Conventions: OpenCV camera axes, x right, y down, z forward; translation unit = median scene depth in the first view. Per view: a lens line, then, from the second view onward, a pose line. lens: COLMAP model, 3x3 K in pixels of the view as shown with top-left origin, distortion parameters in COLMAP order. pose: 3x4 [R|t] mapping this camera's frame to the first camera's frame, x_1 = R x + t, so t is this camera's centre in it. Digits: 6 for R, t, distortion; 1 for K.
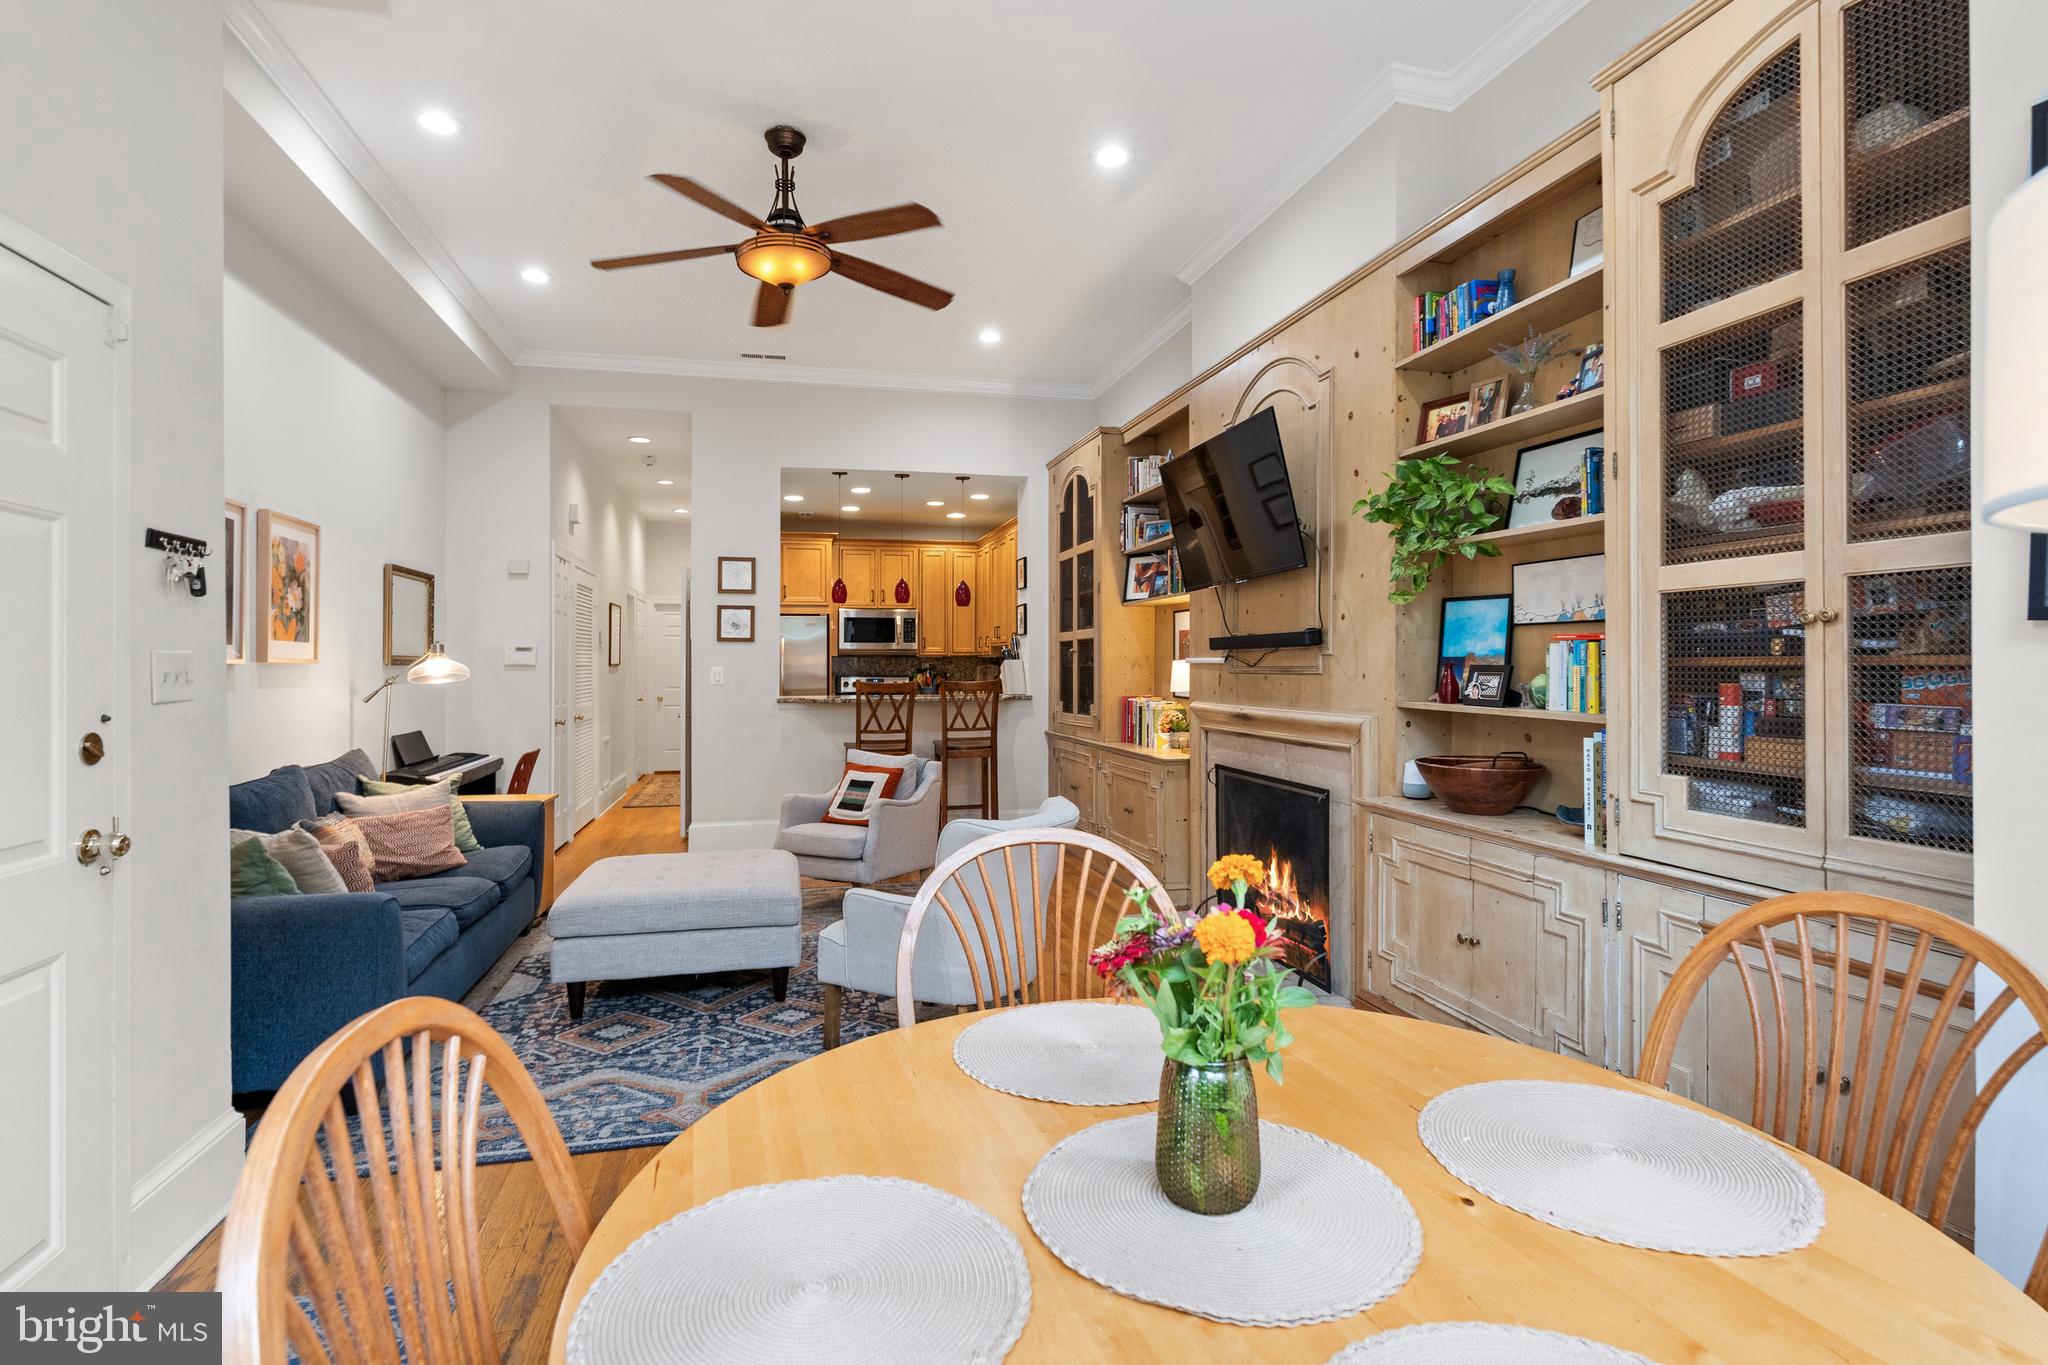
lens RADIAL K [[971.5, 0, 1012.1], [0, 971.5, 661.2], [0, 0, 1]] dist [-0.003296, -0.000175]
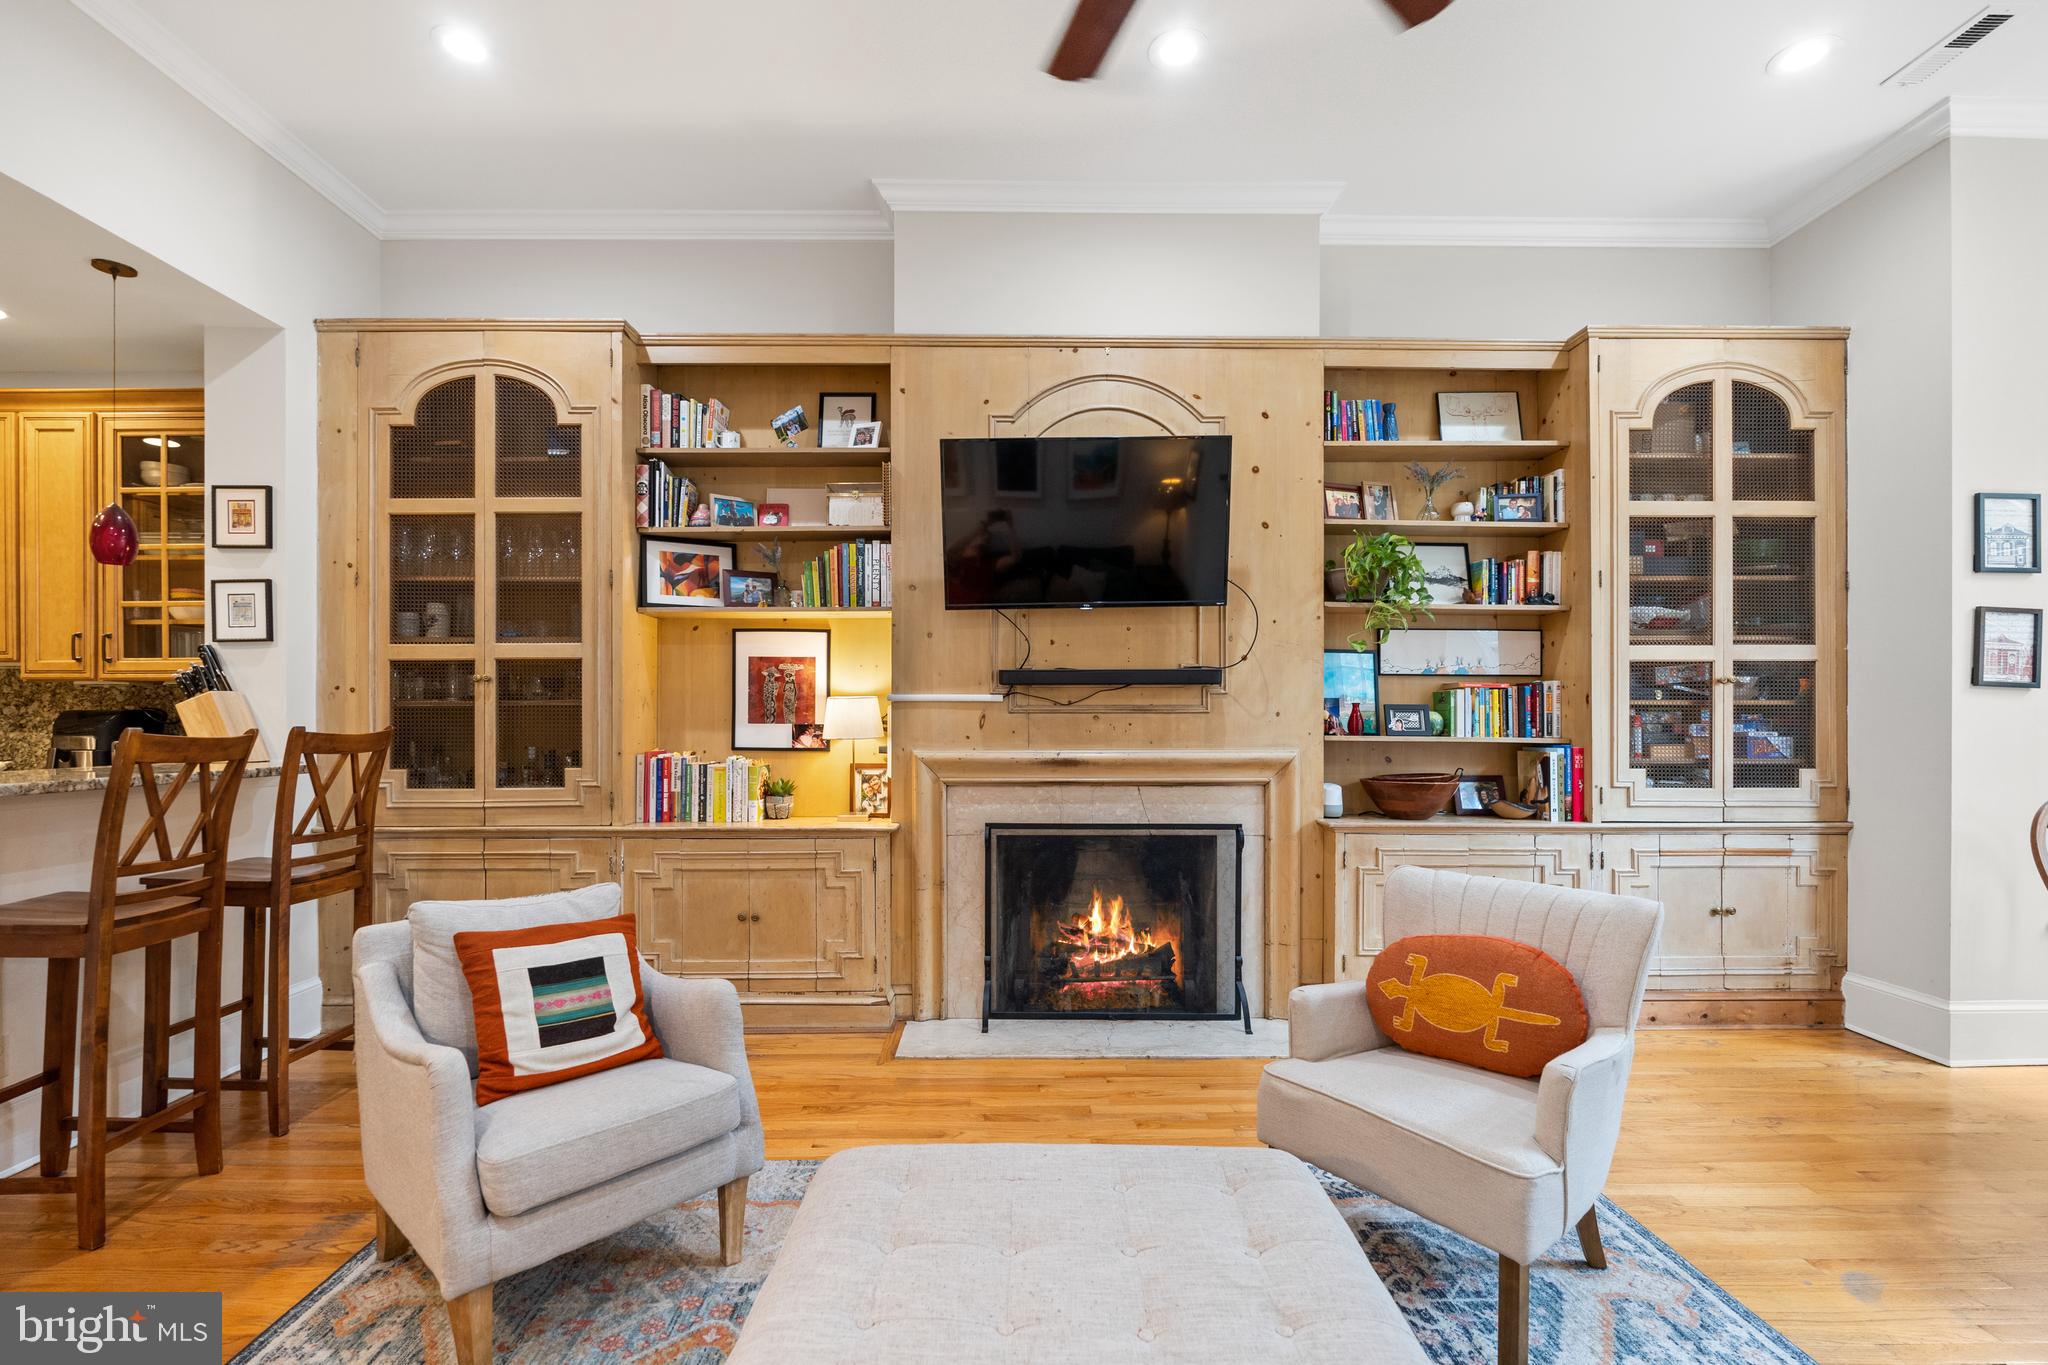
lens RADIAL K [[923.5, 0, 1017.9], [0, 923.5, 721.1], [0, 0, 1]] dist [-0.003402, 0.001882]
pose [[0.239231, 0.003229, 0.970957, -0.641399], [-0.003750, 0.999990, -0.002401, 0.023846], [-0.970955, -0.003066, 0.239241, 0.929109]]
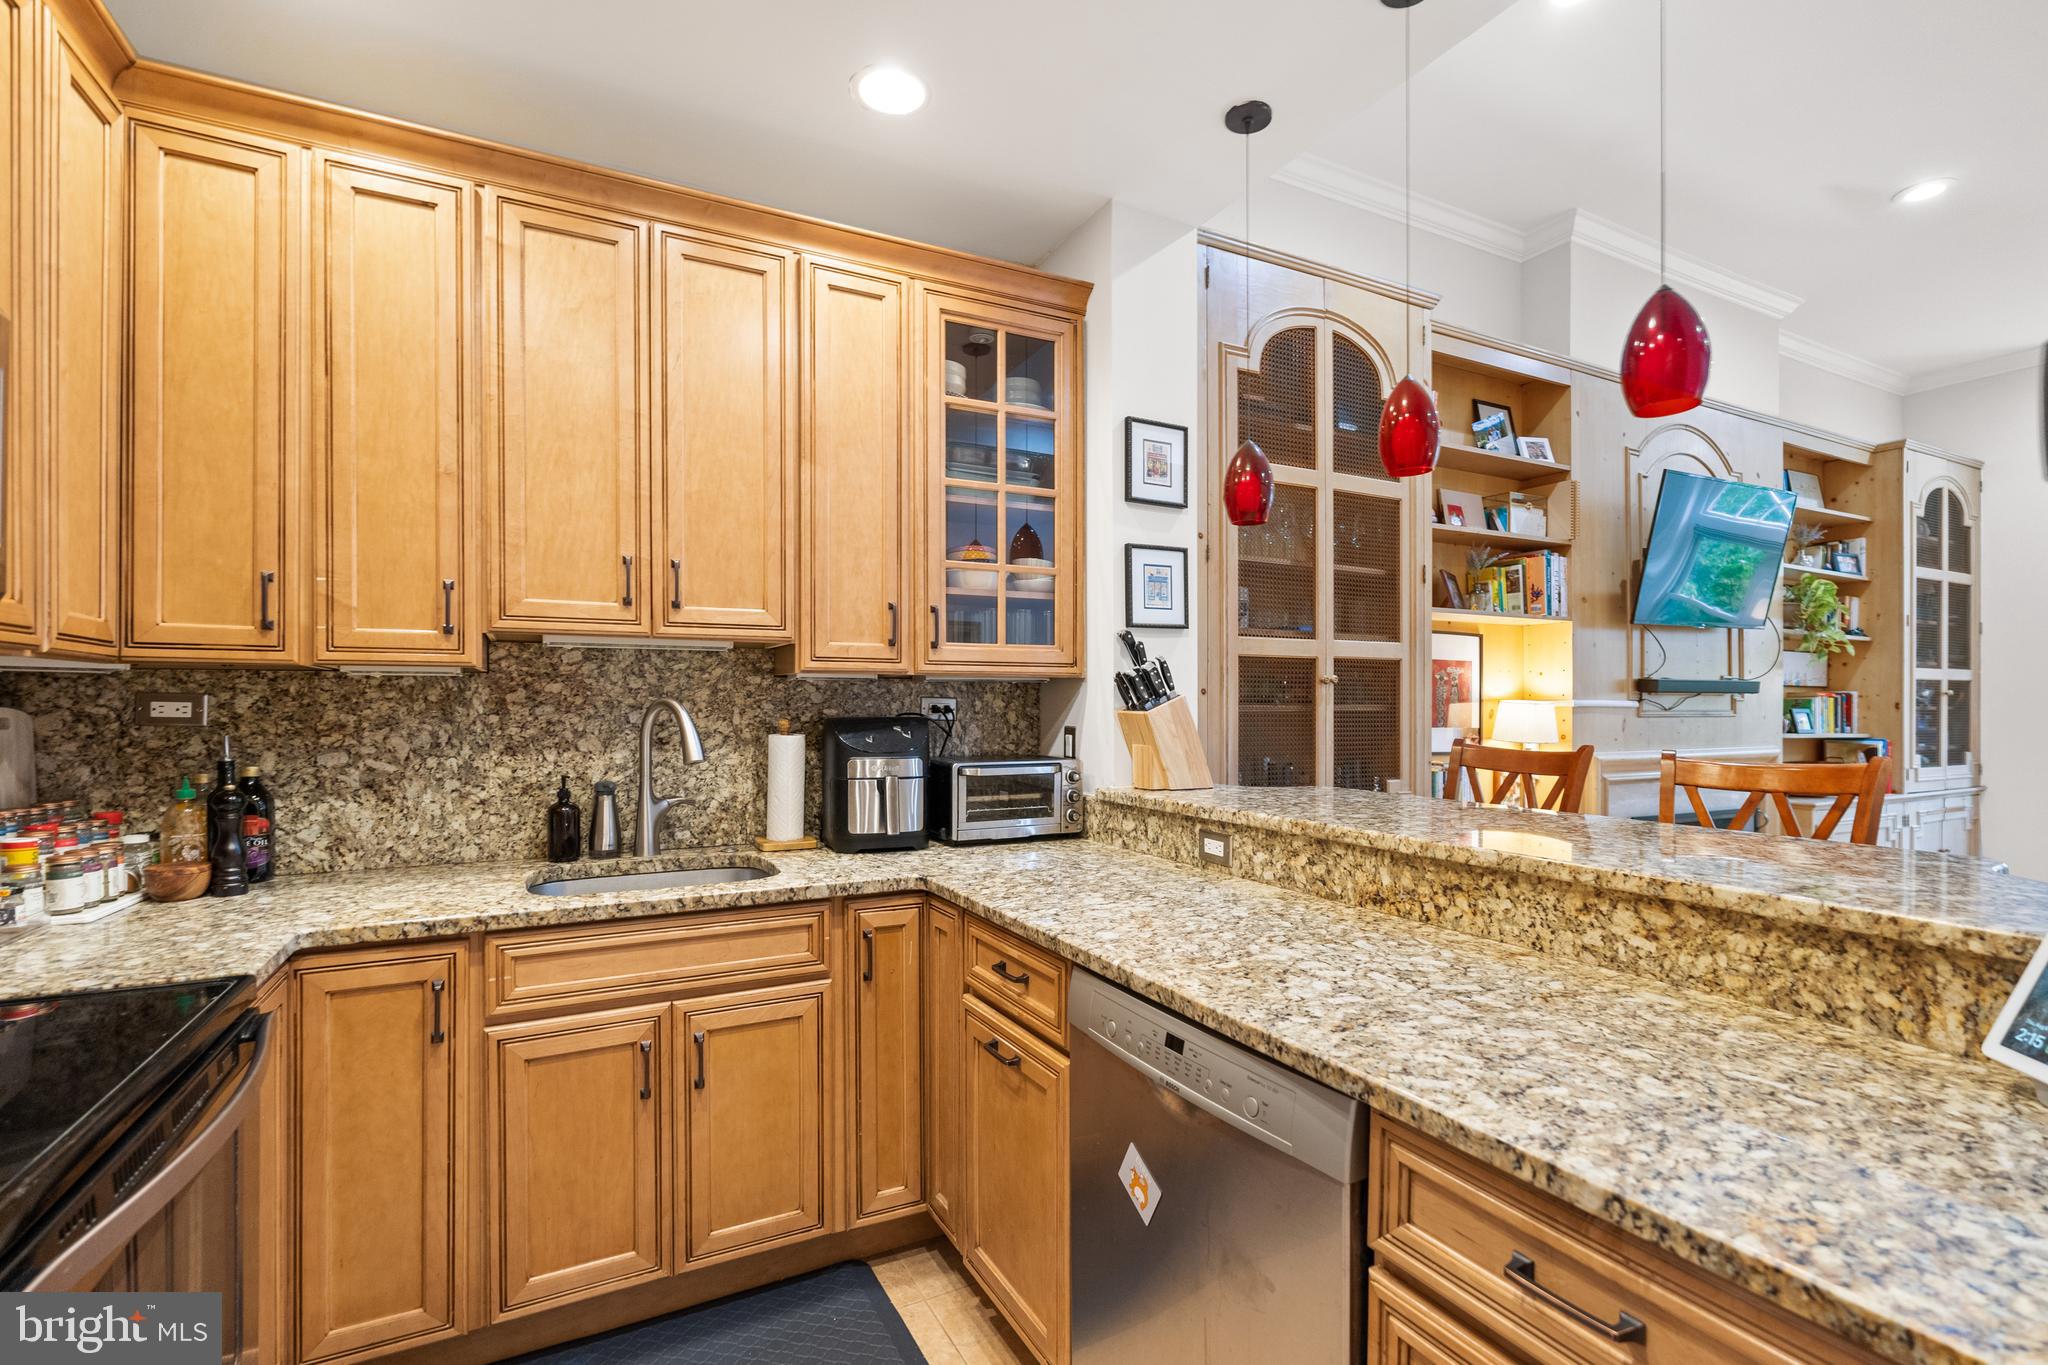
lens RADIAL K [[923.5, 0, 1020.4], [0, 923.5, 709.8], [0, 0, 1]] dist [-0.003402, 0.001882]
pose [[-0.225957, 0.003064, 0.974133, -0.593051], [-0.001513, 0.999993, -0.003496, 0.010505], [-0.974136, -0.002264, -0.225950, 2.072900]]
